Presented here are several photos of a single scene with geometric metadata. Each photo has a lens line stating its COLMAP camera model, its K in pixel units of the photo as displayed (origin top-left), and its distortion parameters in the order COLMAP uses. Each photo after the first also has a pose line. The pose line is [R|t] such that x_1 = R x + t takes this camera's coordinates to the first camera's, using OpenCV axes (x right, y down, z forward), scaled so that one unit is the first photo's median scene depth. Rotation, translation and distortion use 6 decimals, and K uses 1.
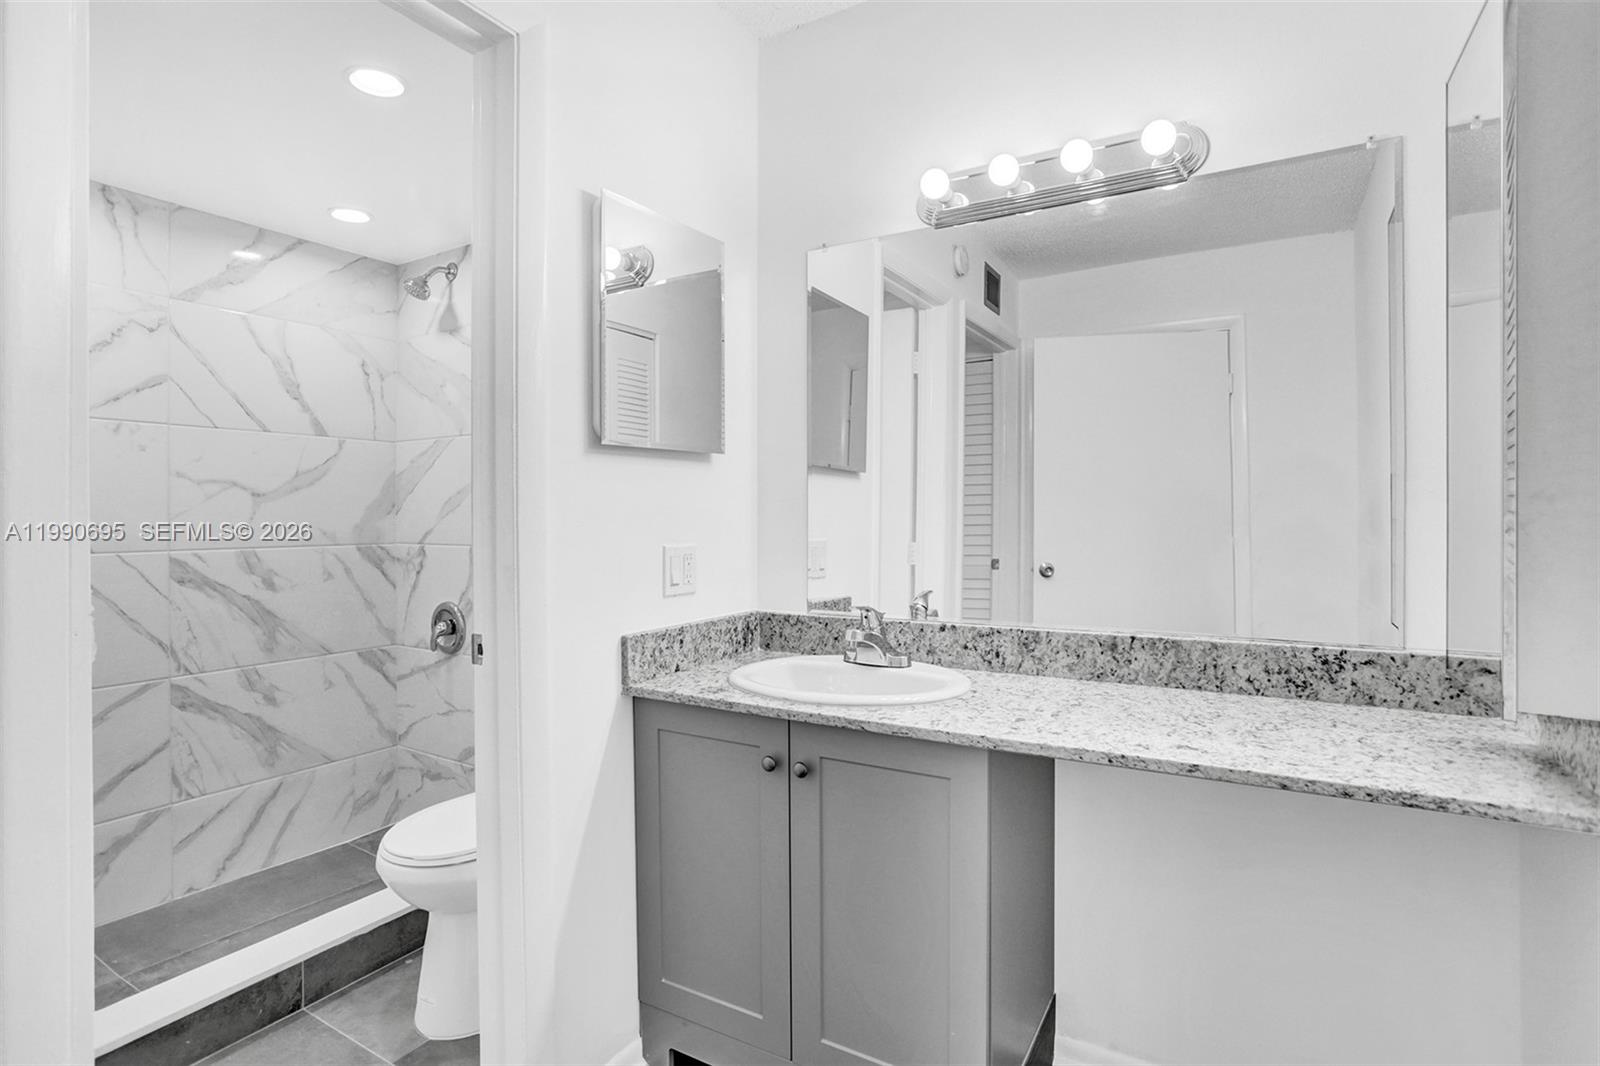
lens RADIAL K [[798.8, 0, 795.1], [0, 798.8, 518.2], [0, 0, 1]] dist [-0.038367, 0.016121]
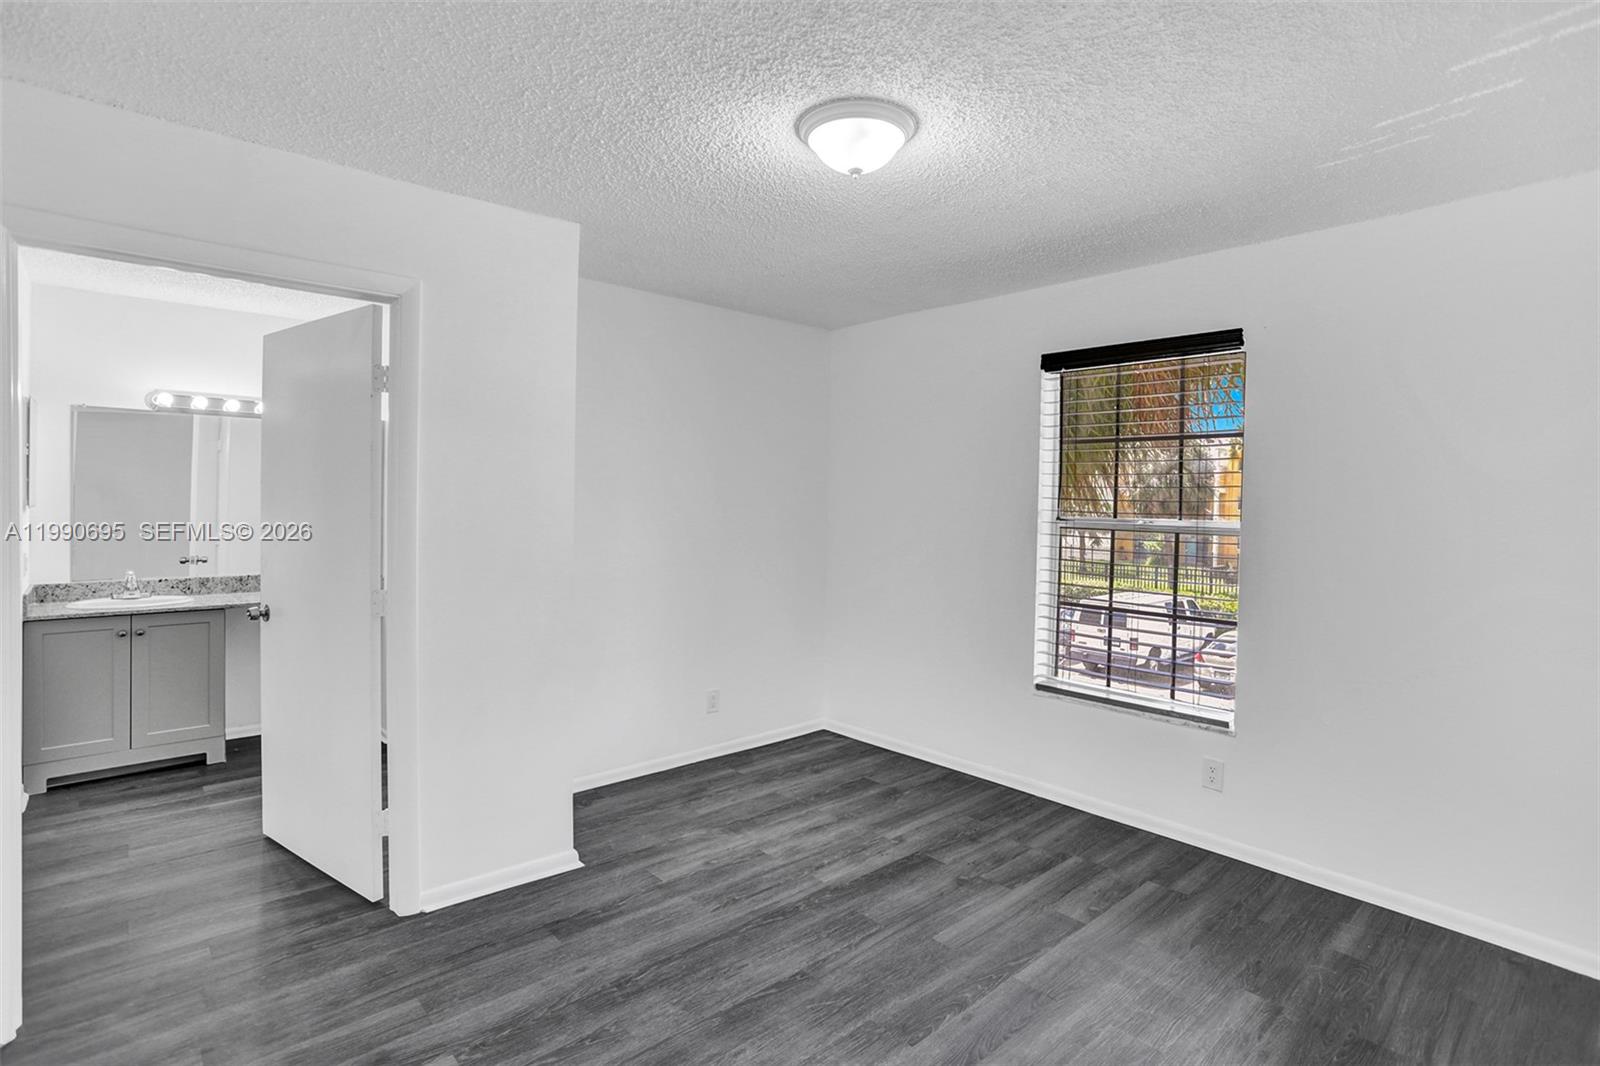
lens RADIAL K [[798.8, 0, 803.7], [0, 798.8, 521.1], [0, 0, 1]] dist [-0.038367, 0.016121]
pose [[0.289005, -0.010516, 0.957270, -1.622164], [-0.010169, 0.999850, 0.014053, -0.100874], [-0.957274, -0.013796, 0.288855, -1.641417]]
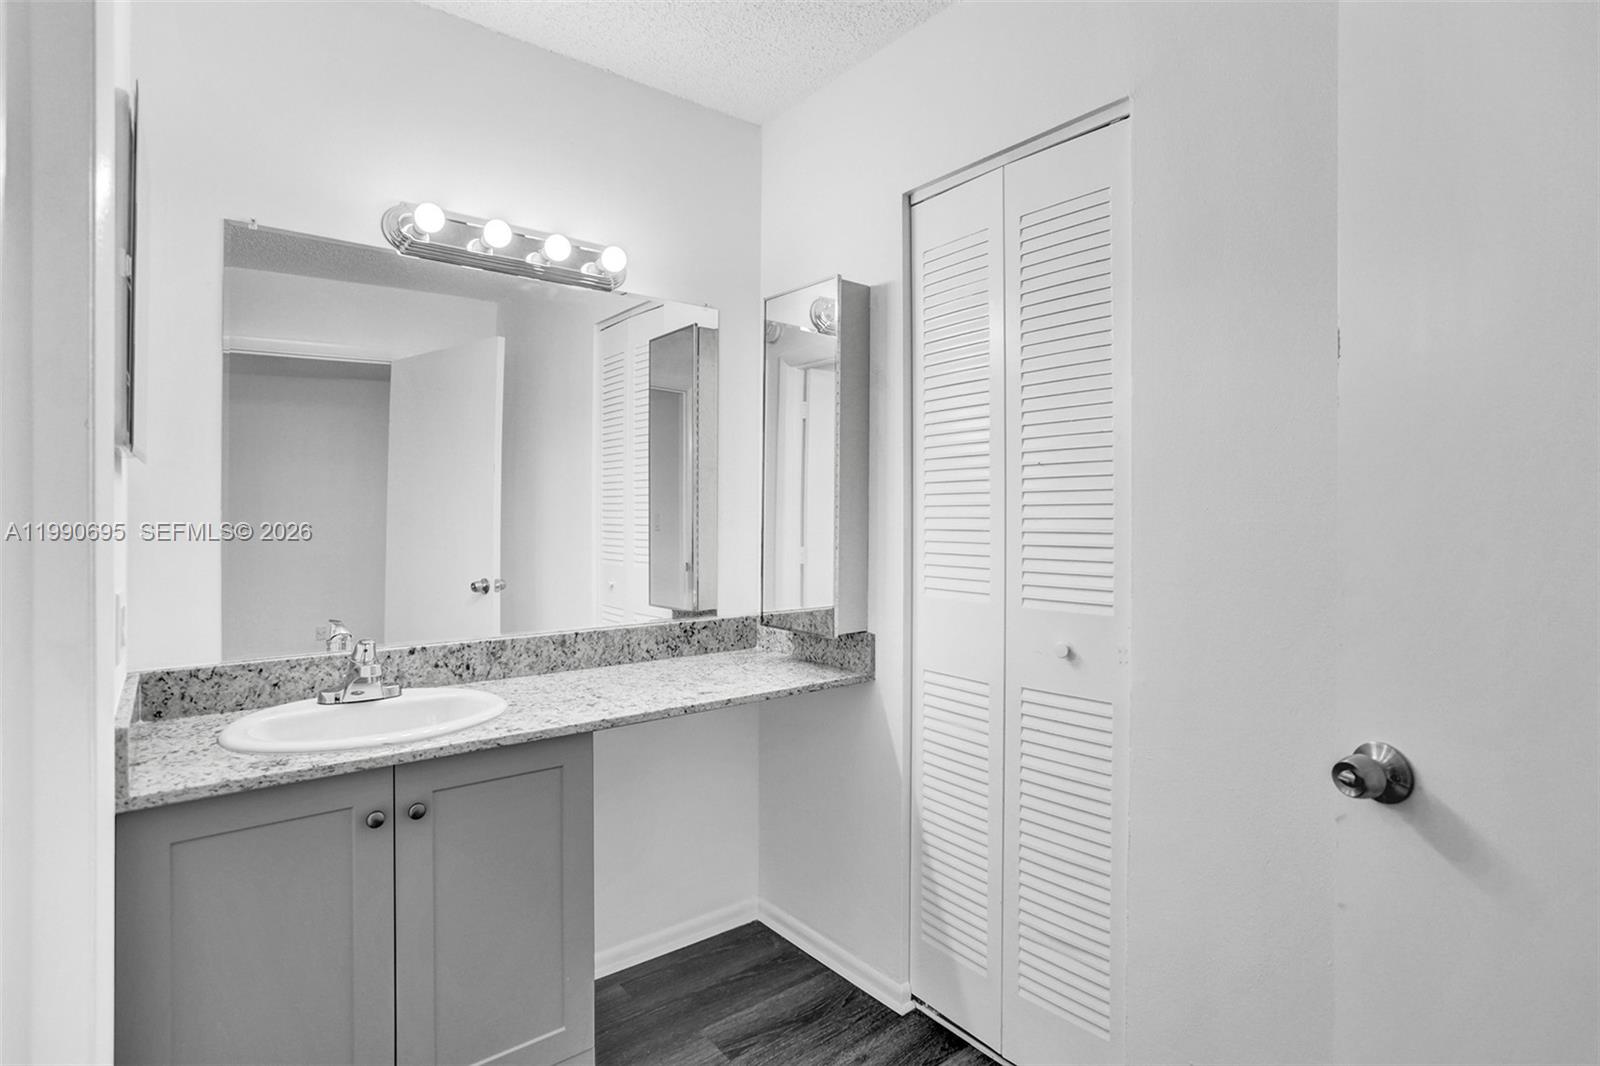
lens RADIAL K [[798.8, 0, 788.1], [0, 798.8, 533.0], [0, 0, 1]] dist [-0.038367, 0.016121]
pose [[0.348674, -0.012792, 0.937157, -0.637037], [-0.003052, 0.999886, 0.014784, -0.031706], [-0.937239, -0.008015, 0.348595, 0.216909]]
